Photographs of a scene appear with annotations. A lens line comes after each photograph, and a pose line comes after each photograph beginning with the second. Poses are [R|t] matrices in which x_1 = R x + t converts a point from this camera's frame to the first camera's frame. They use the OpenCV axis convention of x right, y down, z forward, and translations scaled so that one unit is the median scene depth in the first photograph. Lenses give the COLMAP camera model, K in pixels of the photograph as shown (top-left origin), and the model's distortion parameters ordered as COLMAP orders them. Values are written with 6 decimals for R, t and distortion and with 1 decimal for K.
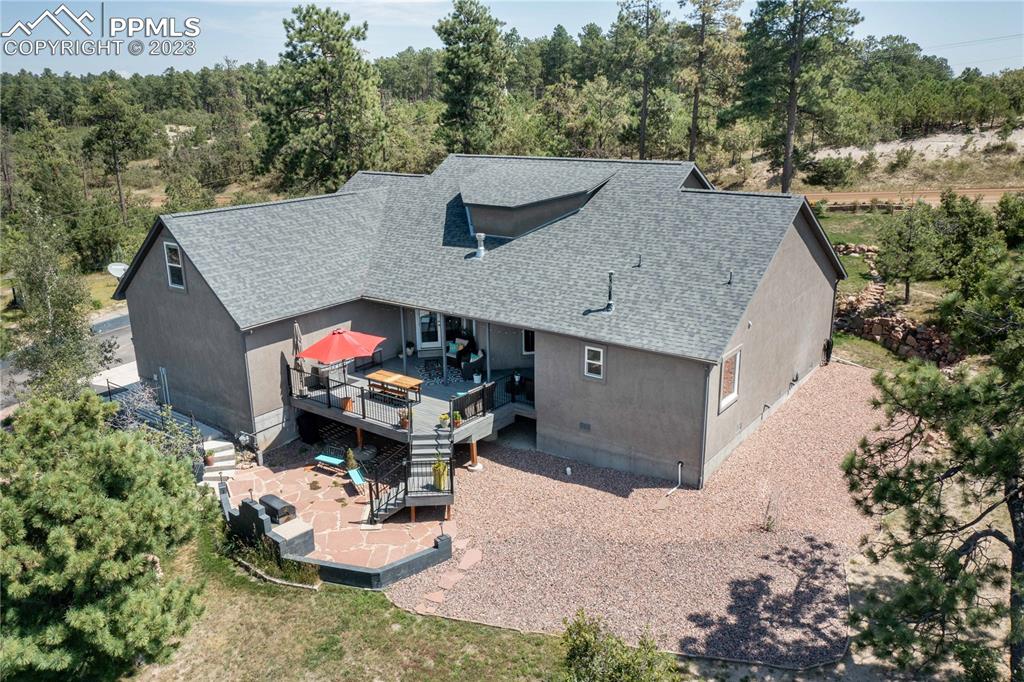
lens RADIAL K [[798.3, 0, 512.0], [0, 798.3, 341.0], [0, 0, 1]] dist [-0.014455, 0.002295]
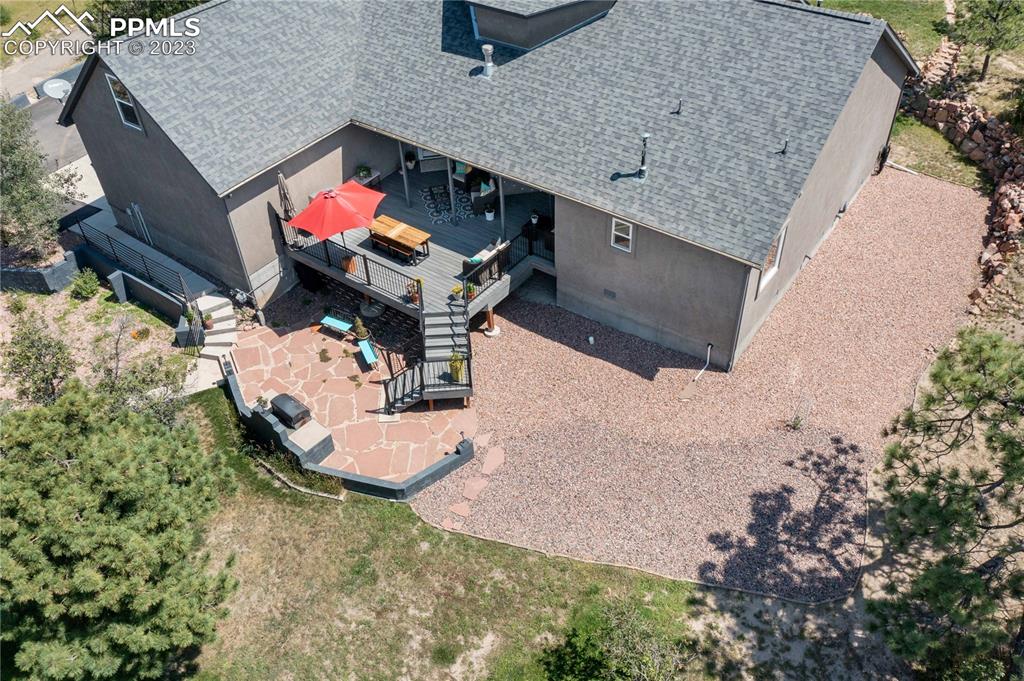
lens RADIAL K [[834.5, 0, 531.4], [0, 834.5, 340.5], [0, 0, 1]] dist [-0.015315, 0.003311]
pose [[0.999753, -0.019914, 0.009820, -0.010058], [0.013842, 0.904810, 0.425590, -0.263509], [-0.017360, -0.425349, 0.904863, 0.105671]]
